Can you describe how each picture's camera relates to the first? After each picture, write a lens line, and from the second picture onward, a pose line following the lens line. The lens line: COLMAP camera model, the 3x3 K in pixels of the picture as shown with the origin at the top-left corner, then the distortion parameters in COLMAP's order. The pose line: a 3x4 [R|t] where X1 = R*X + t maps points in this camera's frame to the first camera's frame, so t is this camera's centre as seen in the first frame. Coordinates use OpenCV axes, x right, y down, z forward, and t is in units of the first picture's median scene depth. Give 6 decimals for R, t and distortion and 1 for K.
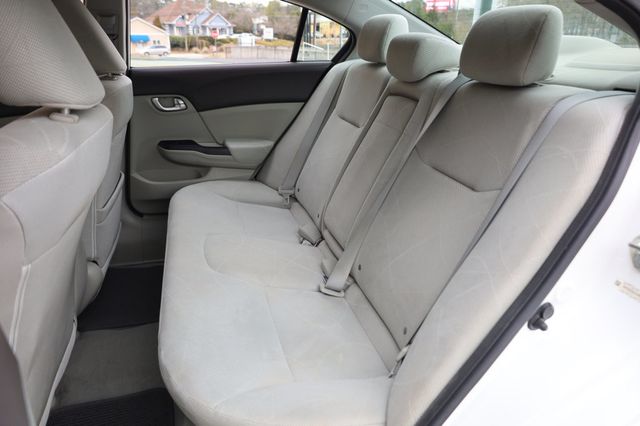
lens RADIAL K [[442.0, 0, 320.0], [0, 442.0, 213.0], [0, 0, 1]] dist [-0.005440, 0.006031]
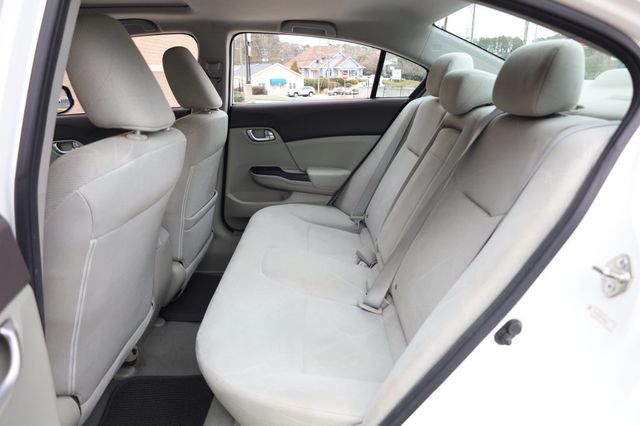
lens RADIAL K [[442.0, 0, 320.0], [0, 442.0, 213.0], [0, 0, 1]] dist [-0.005440, 0.006031]
pose [[0.961928, 0.058509, -0.266968, 0.125639], [-0.080298, 0.994208, -0.071435, 0.025316], [0.261243, 0.090152, 0.961054, -0.051025]]
